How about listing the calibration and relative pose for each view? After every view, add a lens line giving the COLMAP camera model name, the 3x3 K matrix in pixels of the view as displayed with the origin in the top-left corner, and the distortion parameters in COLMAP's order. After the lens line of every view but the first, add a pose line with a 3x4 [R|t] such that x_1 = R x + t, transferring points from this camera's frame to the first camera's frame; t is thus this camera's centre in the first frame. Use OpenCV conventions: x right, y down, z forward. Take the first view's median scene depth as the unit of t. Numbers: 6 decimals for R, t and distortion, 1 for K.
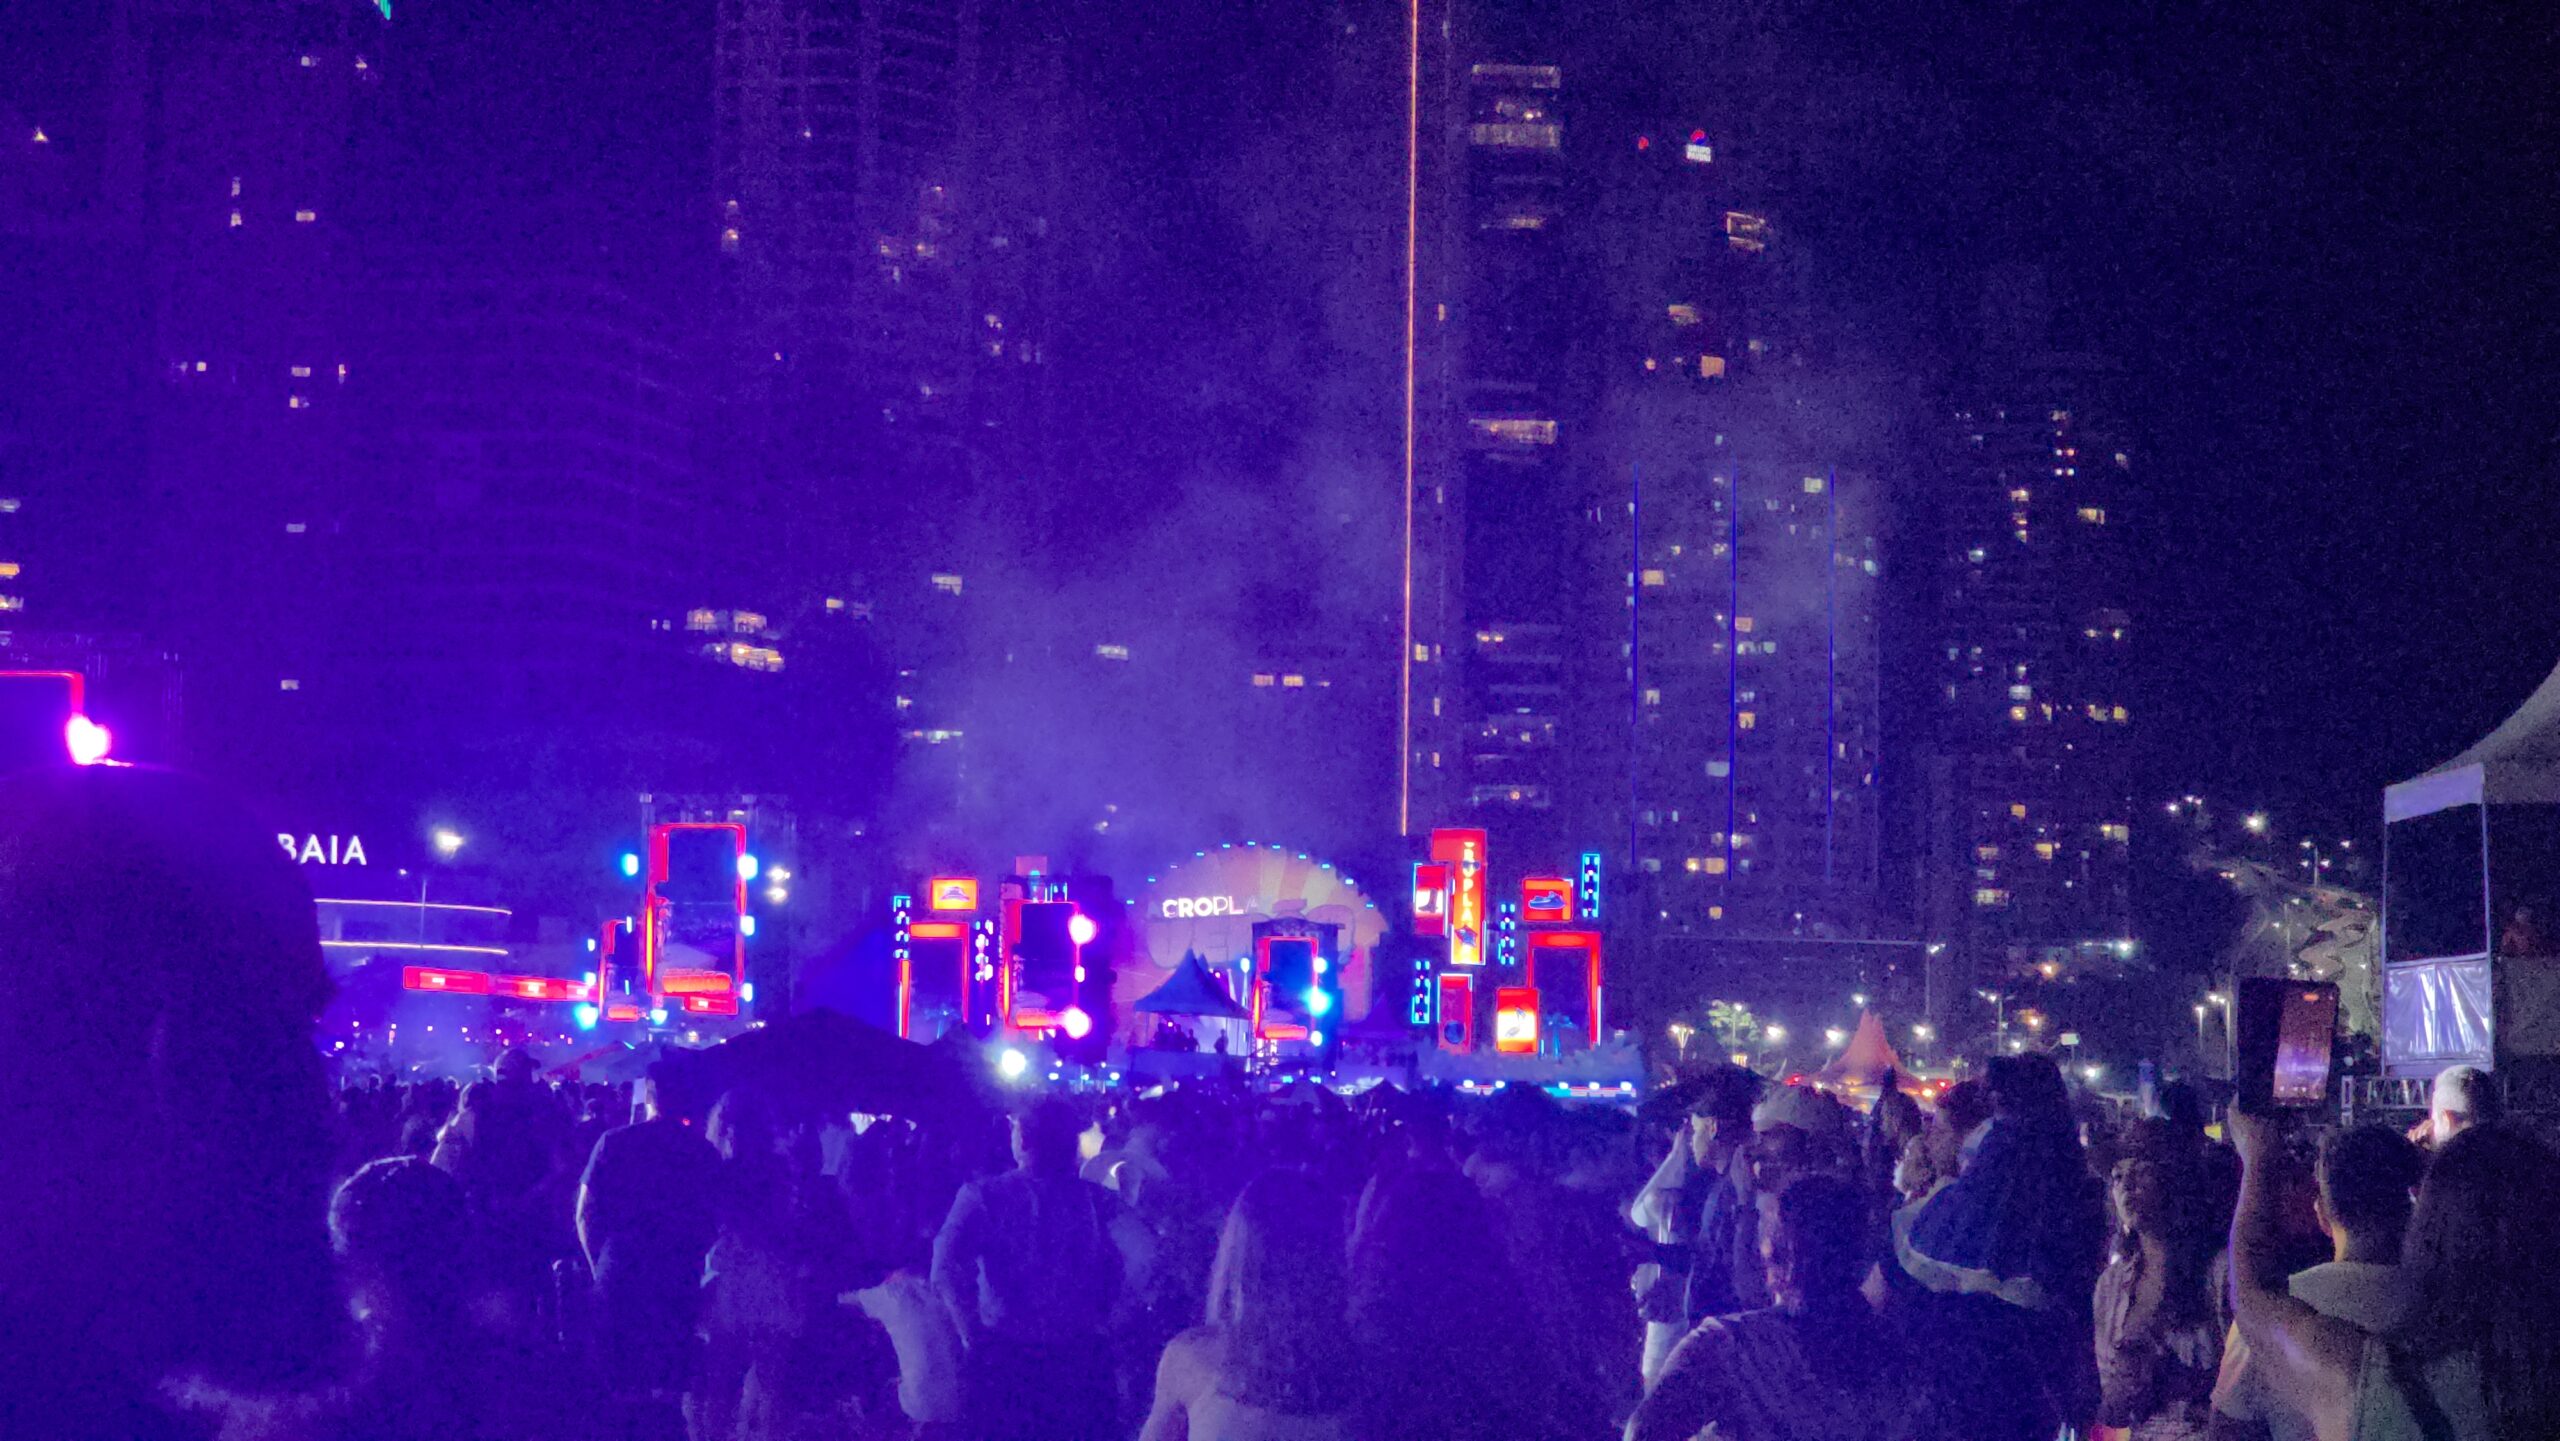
lens RADIAL K [[5655.9, 0, 1280.0], [0, 5655.9, 720.5], [0, 0, 1]] dist [-0.756969, 15.874475]
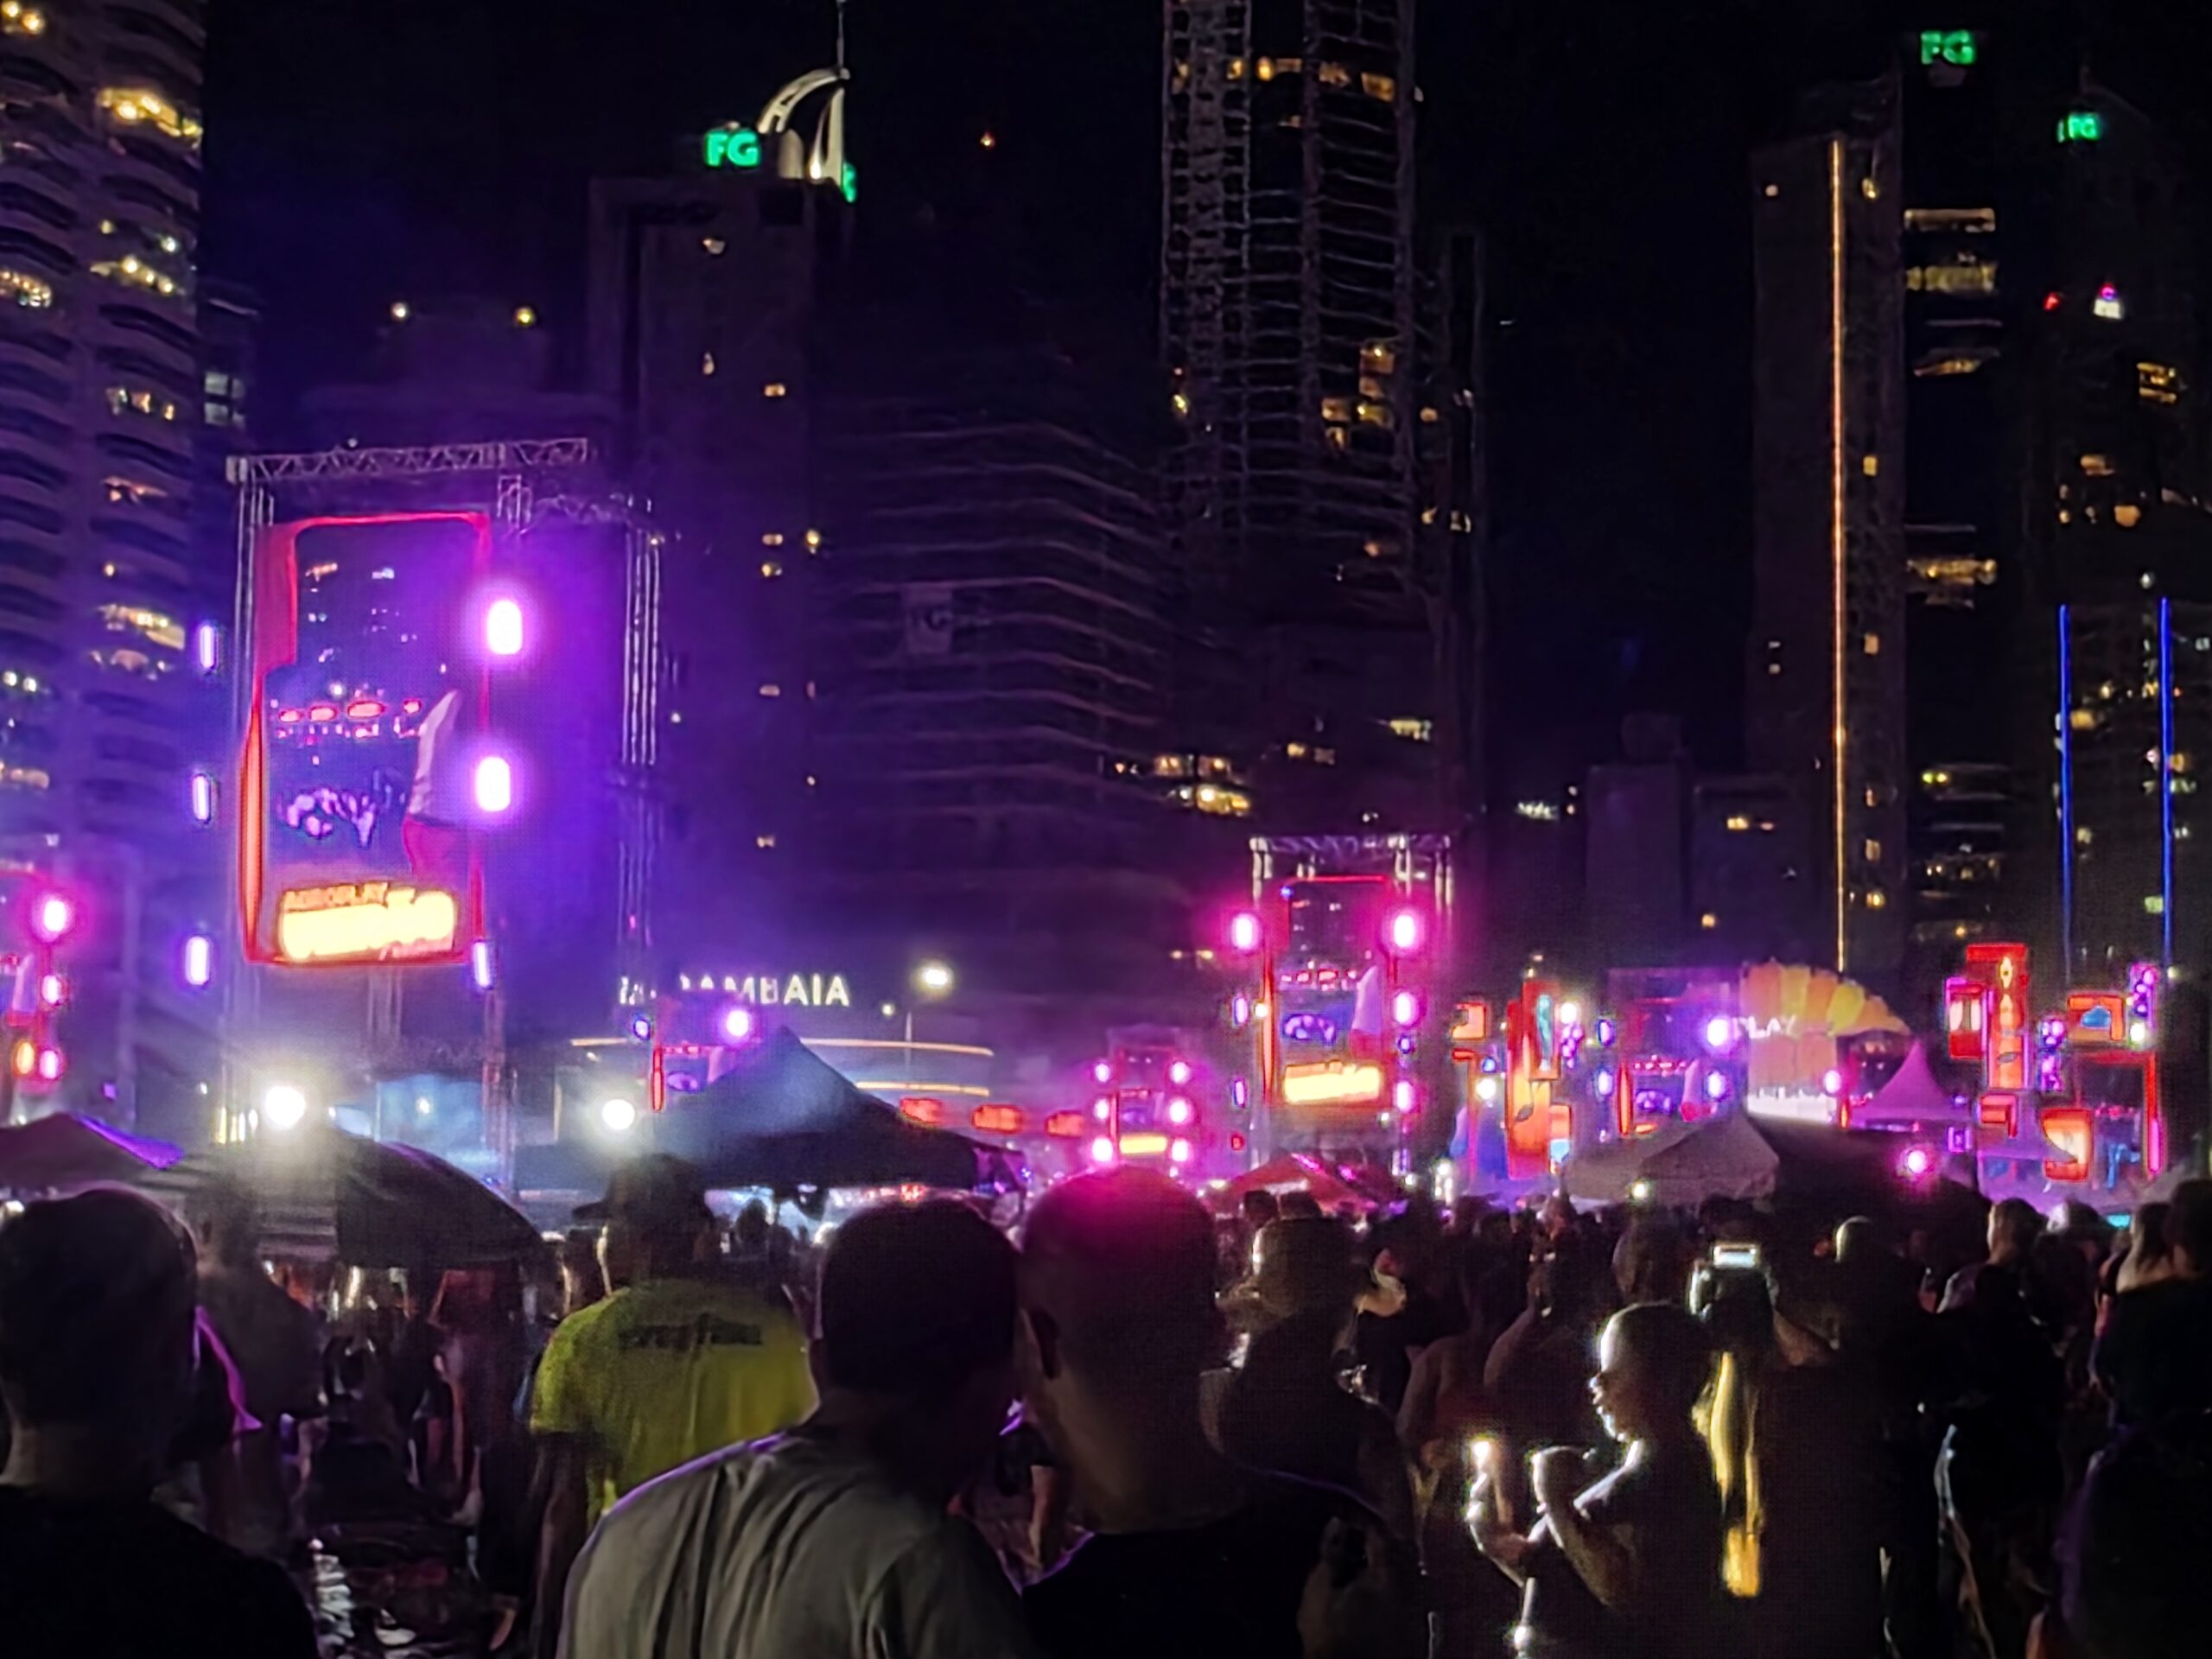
lens RADIAL K [[4454.5, 0, 1106.0], [0, 4454.5, 829.5], [0, 0, 1]] dist [0.240356, -0.061376]
pose [[0.995376, -0.020822, -0.093772, -0.035520], [0.018561, 0.999517, -0.024919, 0.012459], [0.094245, 0.023063, 0.995282, 0.180315]]
